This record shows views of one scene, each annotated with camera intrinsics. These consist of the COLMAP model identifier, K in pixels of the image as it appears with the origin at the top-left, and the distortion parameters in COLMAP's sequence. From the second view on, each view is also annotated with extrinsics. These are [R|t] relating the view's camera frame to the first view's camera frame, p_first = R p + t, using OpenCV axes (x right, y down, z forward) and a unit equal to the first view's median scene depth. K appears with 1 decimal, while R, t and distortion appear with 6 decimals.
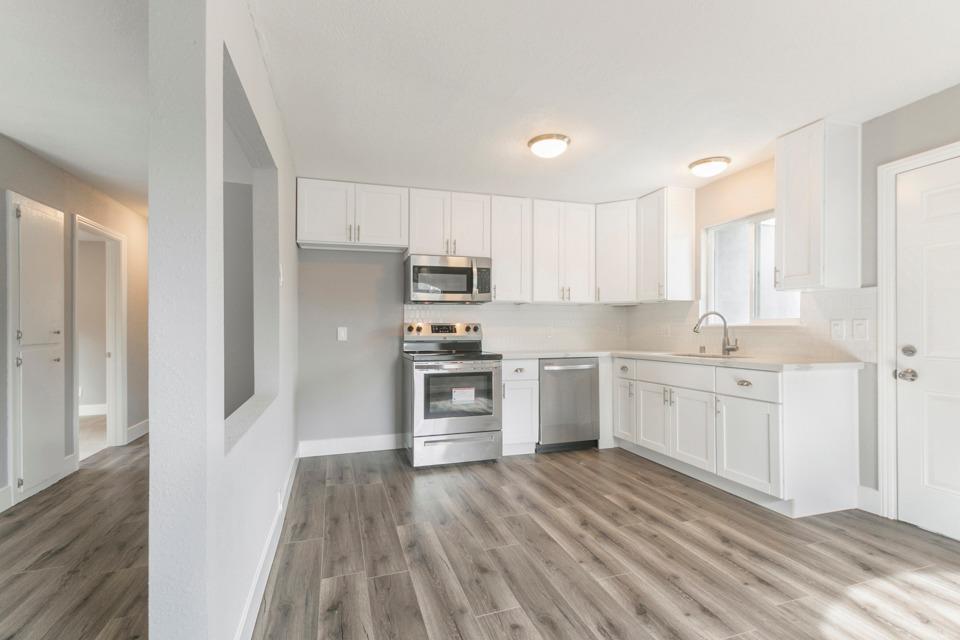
lens RADIAL K [[435.5, 0, 478.1], [0, 435.5, 327.2], [0, 0, 1]] dist [0.024486, 0.000032]
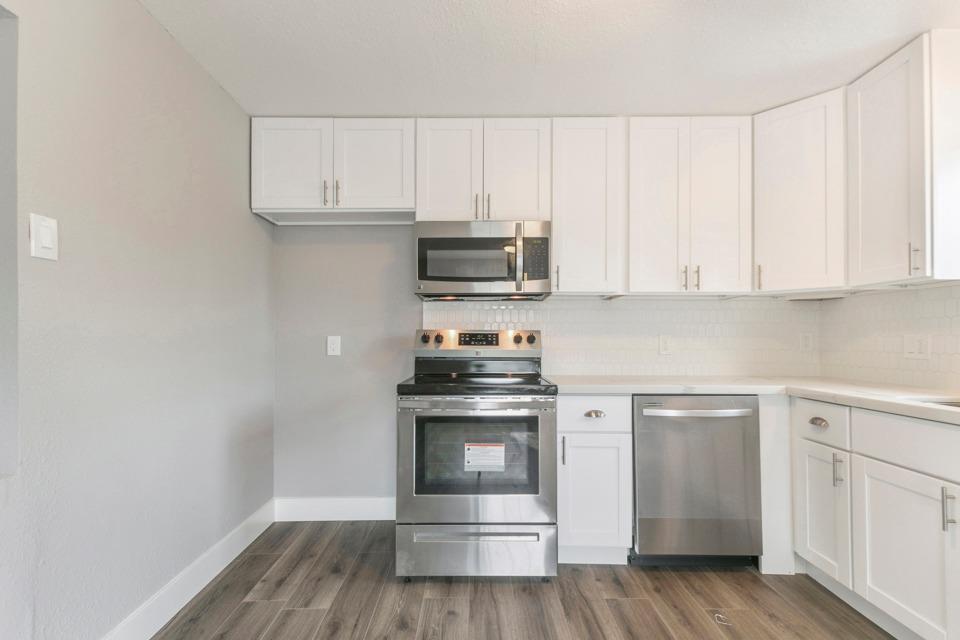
lens RADIAL K [[433.8, 0, 481.5], [0, 433.8, 330.7], [0, 0, 1]] dist [0.024350, 0.000004]
pose [[0.953264, 0.000614, -0.302138, 0.124412], [-0.003281, 0.999960, -0.008318, -0.003174], [0.302121, 0.008921, 0.953228, 0.419992]]
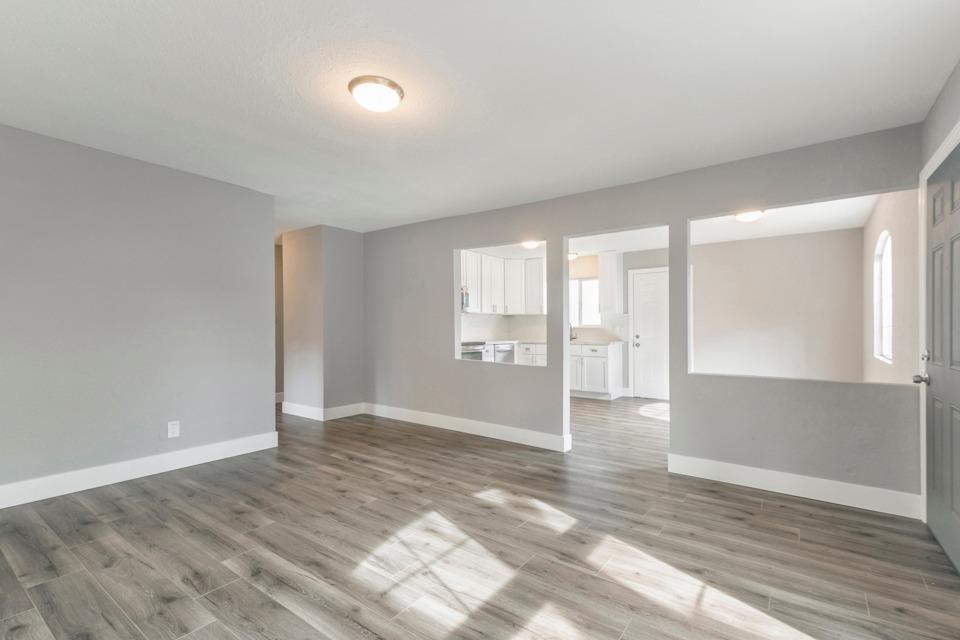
lens RADIAL K [[435.5, 0, 478.1], [0, 435.5, 327.2], [0, 0, 1]] dist [0.024486, 0.000032]
pose [[0.809822, 0.008515, 0.586614, -0.990937], [-0.007836, 0.999962, -0.003697, 0.006761], [-0.586624, -0.001603, 0.809858, -0.442582]]
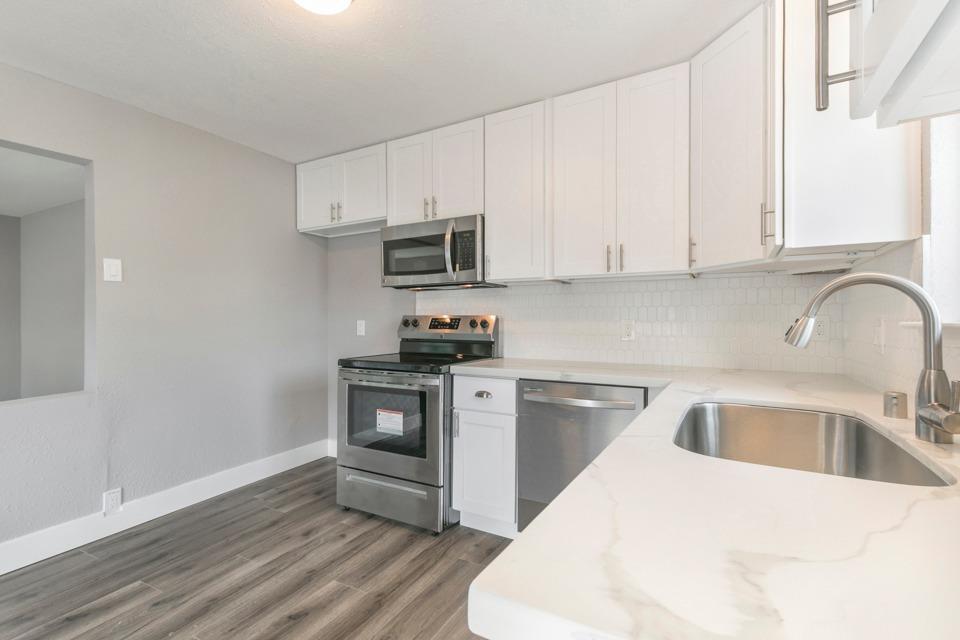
lens RADIAL K [[434.4, 0, 495.4], [0, 434.4, 320.2], [0, 0, 1]] dist [0.016909, 0.000435]
pose [[0.694760, 0.006501, -0.719213, 0.529822], [0.002640, 0.999929, 0.011589, -0.010205], [0.719237, -0.009950, 0.694693, 0.592203]]
